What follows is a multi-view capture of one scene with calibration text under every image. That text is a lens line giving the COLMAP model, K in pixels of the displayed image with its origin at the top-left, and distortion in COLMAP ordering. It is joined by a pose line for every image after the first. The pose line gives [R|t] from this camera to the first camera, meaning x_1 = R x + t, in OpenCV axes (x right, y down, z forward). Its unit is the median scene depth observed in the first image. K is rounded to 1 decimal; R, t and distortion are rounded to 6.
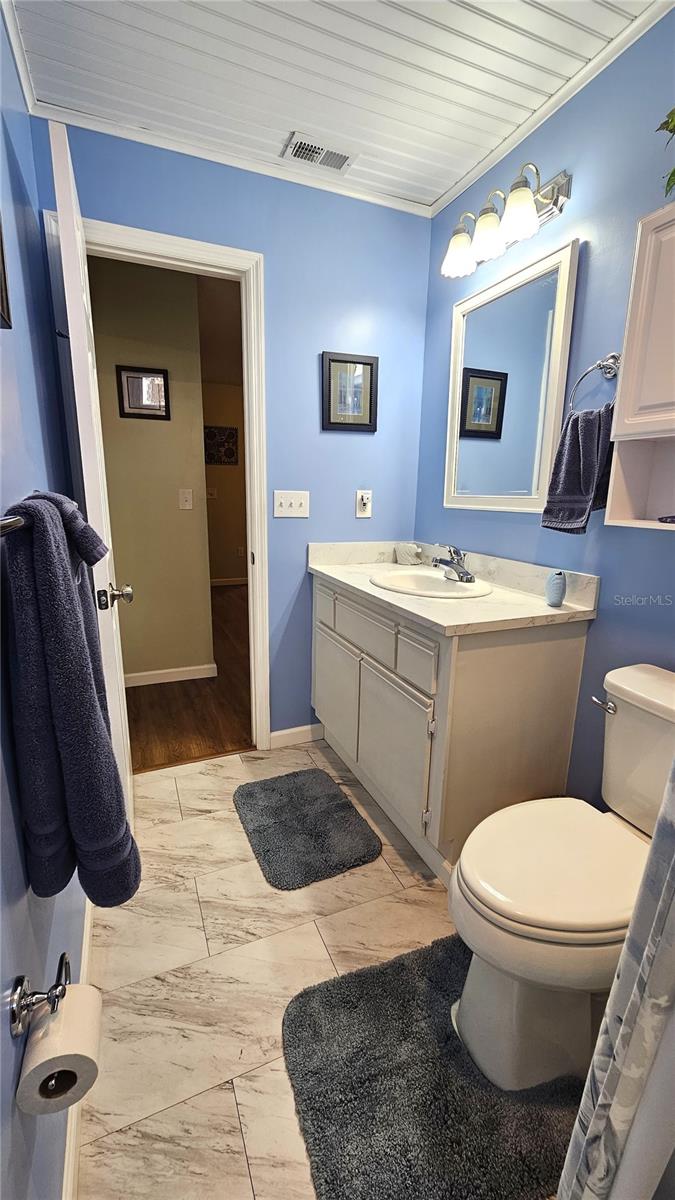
lens RADIAL K [[493.1, 0, 334.9], [0, 493.1, 601.2], [0, 0, 1]] dist [-0.002895, 0.000775]
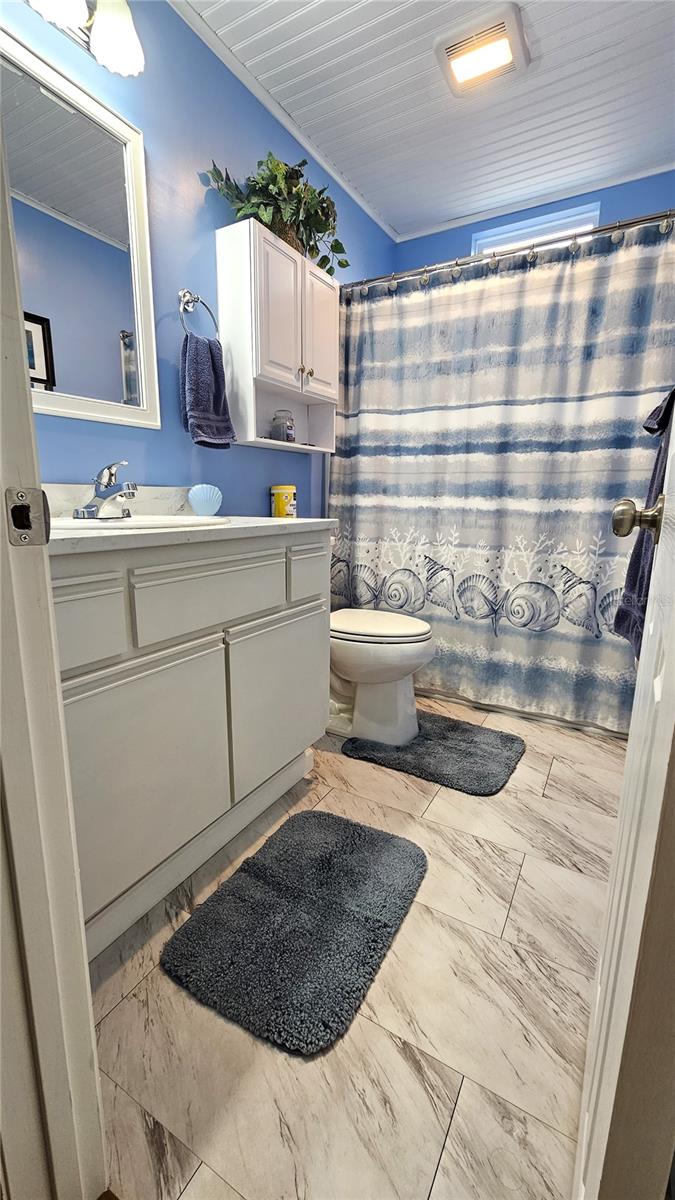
lens RADIAL K [[493.1, 0, 336.4], [0, 493.1, 598.2], [0, 0, 1]] dist [-0.002895, 0.000775]
pose [[-0.600926, -0.177105, 0.779437, -0.605517], [0.167775, 0.925472, 0.339637, -0.146859], [-0.781498, 0.334867, -0.526426, 1.401579]]
